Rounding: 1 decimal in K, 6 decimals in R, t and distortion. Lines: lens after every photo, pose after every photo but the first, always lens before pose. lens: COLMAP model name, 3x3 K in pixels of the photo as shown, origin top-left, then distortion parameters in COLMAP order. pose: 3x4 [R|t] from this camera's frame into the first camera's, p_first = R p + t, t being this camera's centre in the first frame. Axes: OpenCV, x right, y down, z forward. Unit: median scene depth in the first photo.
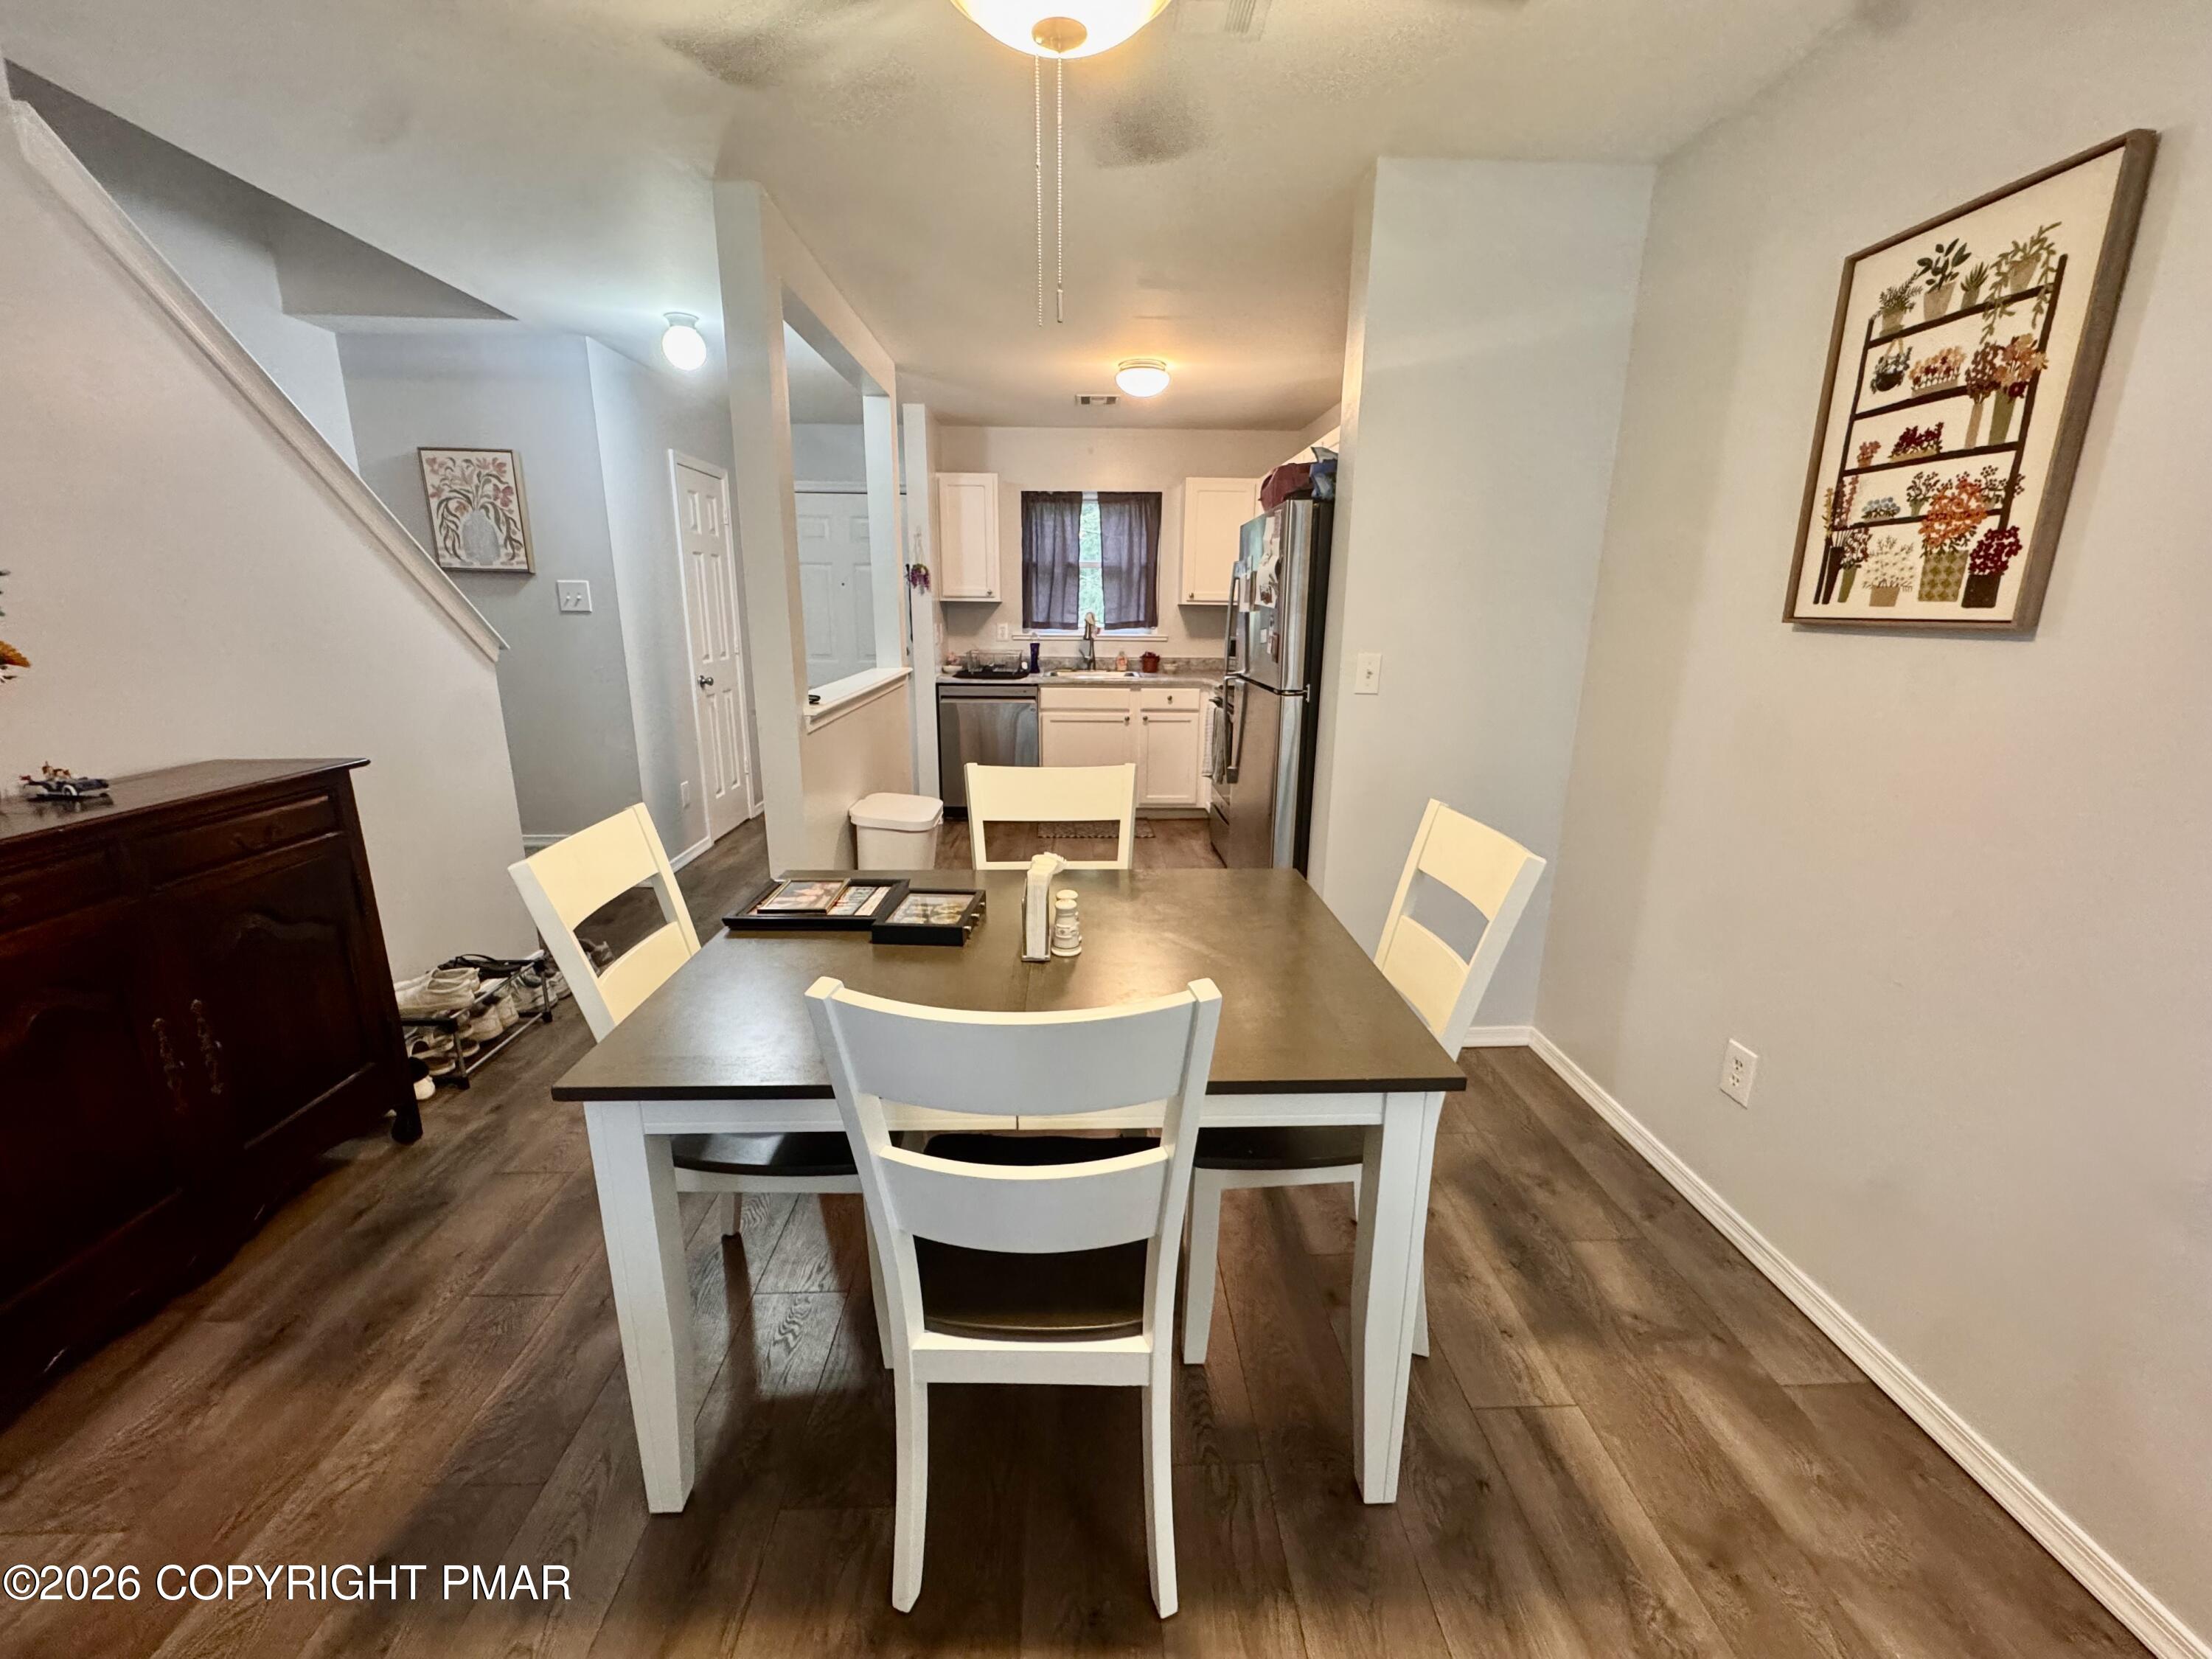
lens RADIAL K [[881.4, 0, 1101.5], [0, 881.4, 822.8], [0, 0, 1]] dist [-0.005446, 0.000215]
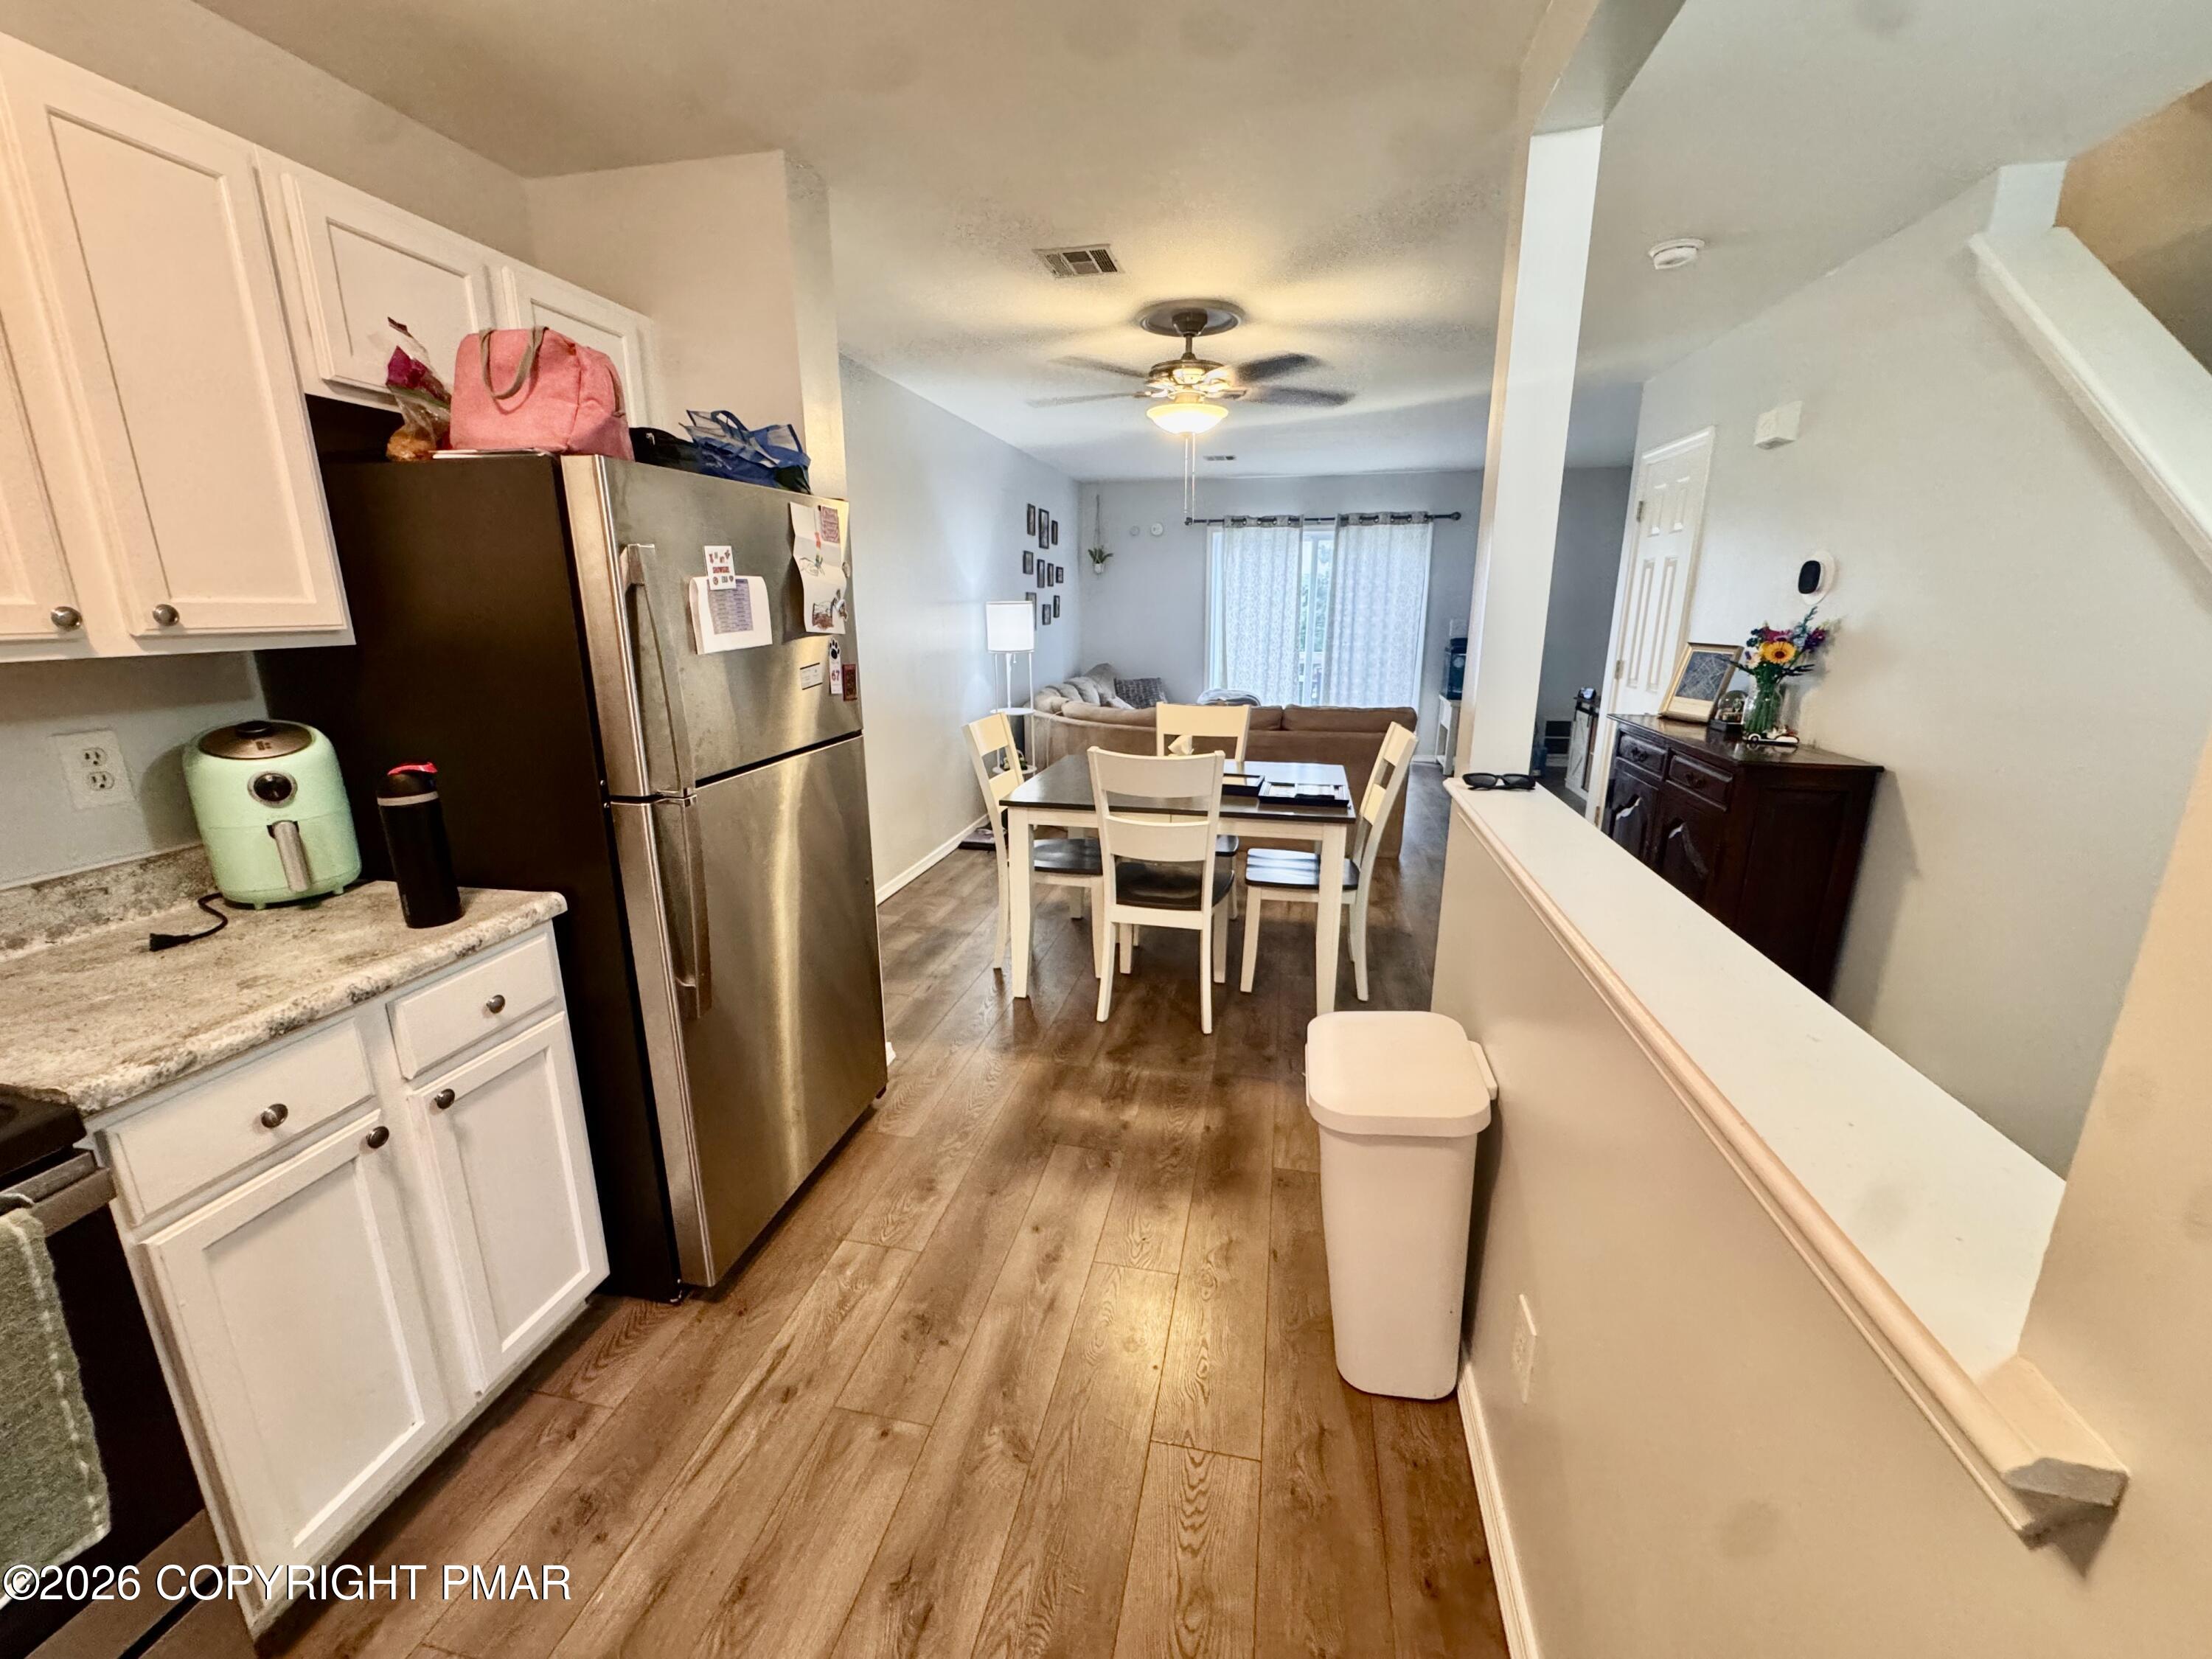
lens RADIAL K [[881.4, 0, 1104.0], [0, 881.4, 828.6], [0, 0, 1]] dist [-0.005446, 0.000215]
pose [[-0.971511, -0.063605, 0.228301, -0.102216], [0.053570, 0.879446, 0.472975, -0.210911], [-0.230862, 0.471730, -0.850984, 0.801103]]
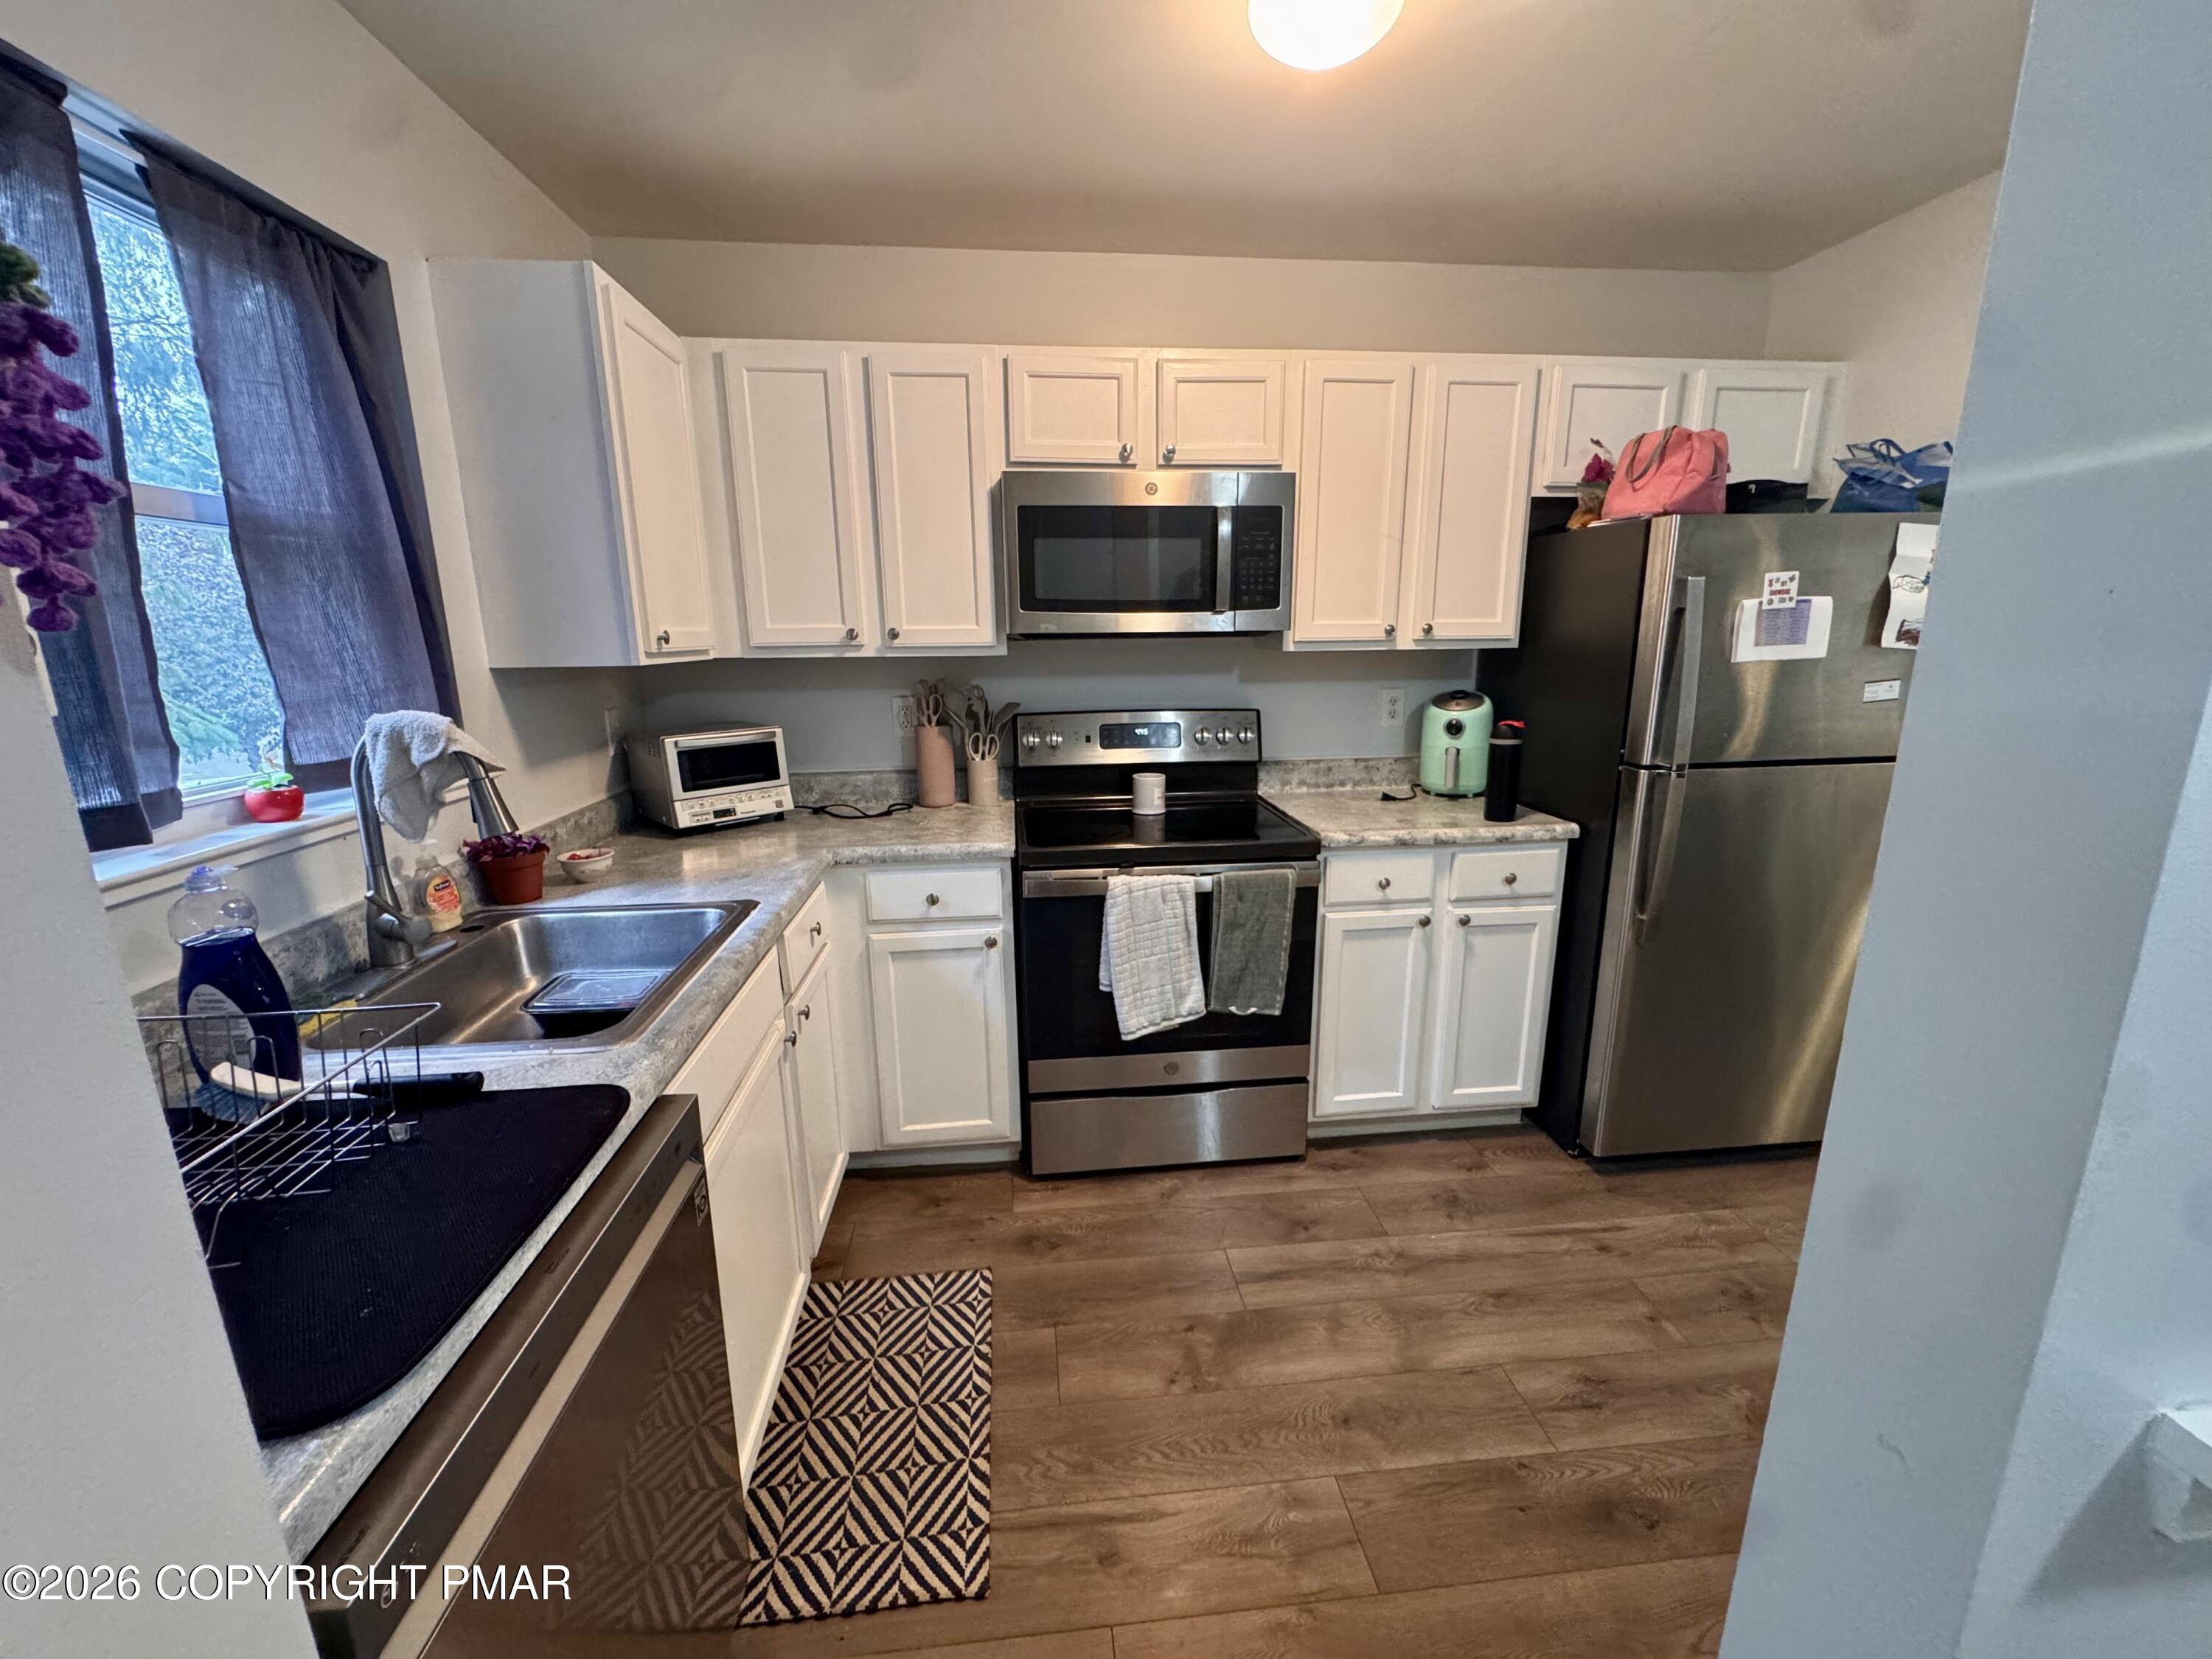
lens RADIAL K [[881.4, 0, 1101.9], [0, 881.4, 828.7], [0, 0, 1]] dist [-0.005446, 0.000215]
pose [[-0.065773, -0.227240, 0.971615, -0.241609], [0.253515, 0.937967, 0.236532, -0.216630], [-0.965093, 0.261876, -0.004084, 0.822038]]
